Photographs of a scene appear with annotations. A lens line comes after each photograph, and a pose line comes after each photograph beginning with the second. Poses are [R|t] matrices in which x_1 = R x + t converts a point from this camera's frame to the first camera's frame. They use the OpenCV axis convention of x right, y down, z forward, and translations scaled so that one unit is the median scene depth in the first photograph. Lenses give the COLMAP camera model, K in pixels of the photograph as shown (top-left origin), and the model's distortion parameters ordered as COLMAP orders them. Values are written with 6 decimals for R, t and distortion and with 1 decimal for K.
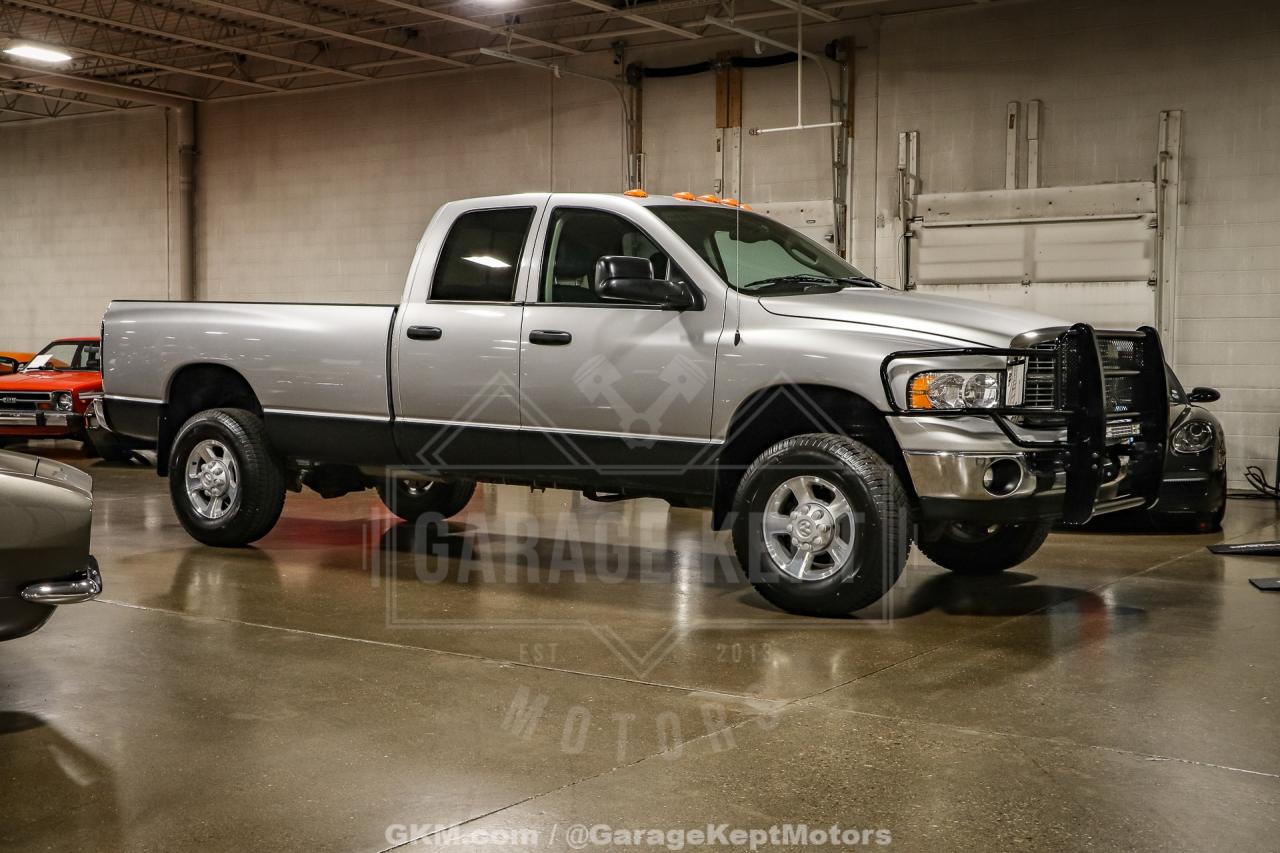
lens RADIAL K [[1738.3, 0, 642.3], [0, 1738.3, 427.3], [0, 0, 1]] dist [0.037135, 0.000000]
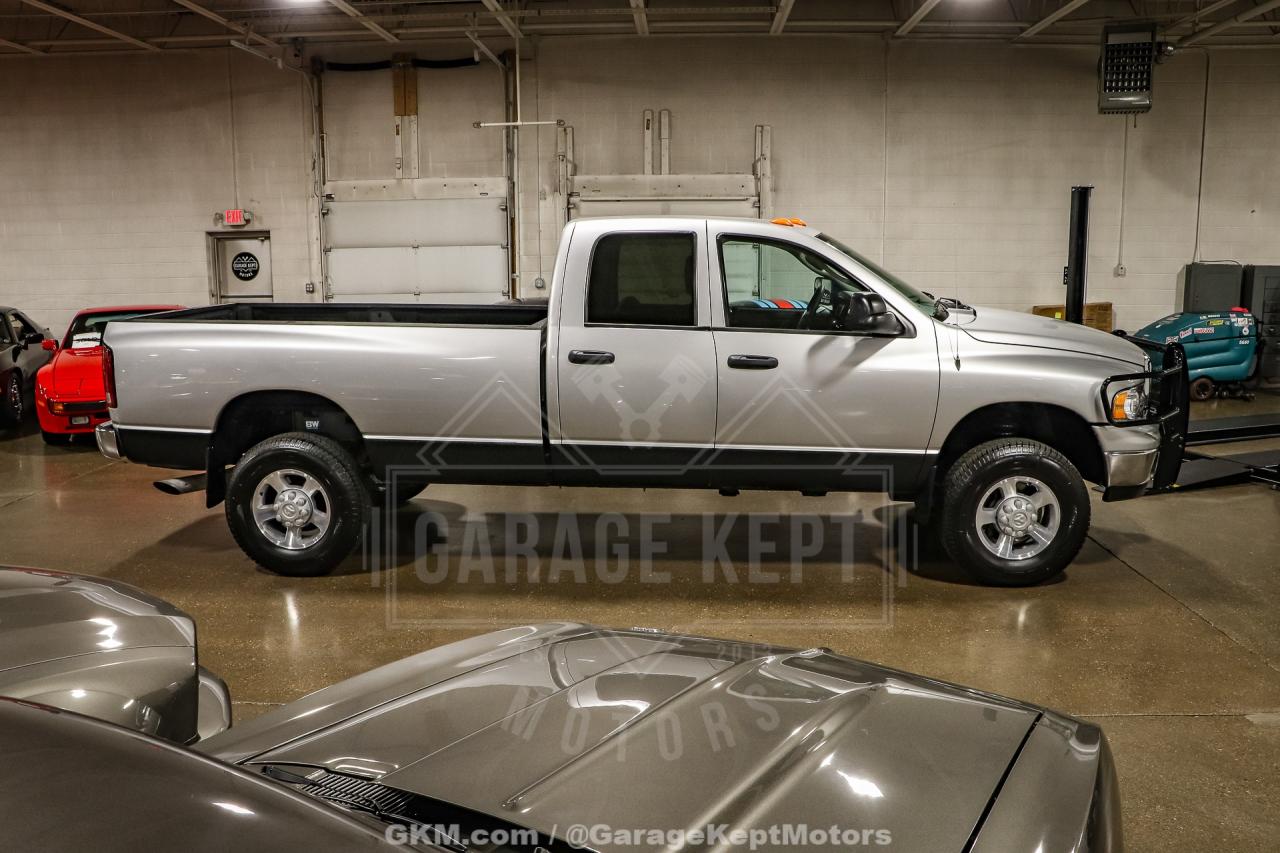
lens RADIAL K [[1106.0, 0, 628.9], [0, 1106.0, 426.3], [0, 0, 1]] dist [-0.136556, 0.022586]
pose [[0.831290, -0.107557, 0.545333, -0.288273], [0.033893, 0.989083, 0.143412, -0.066225], [-0.554805, -0.100734, 0.825860, 0.283396]]
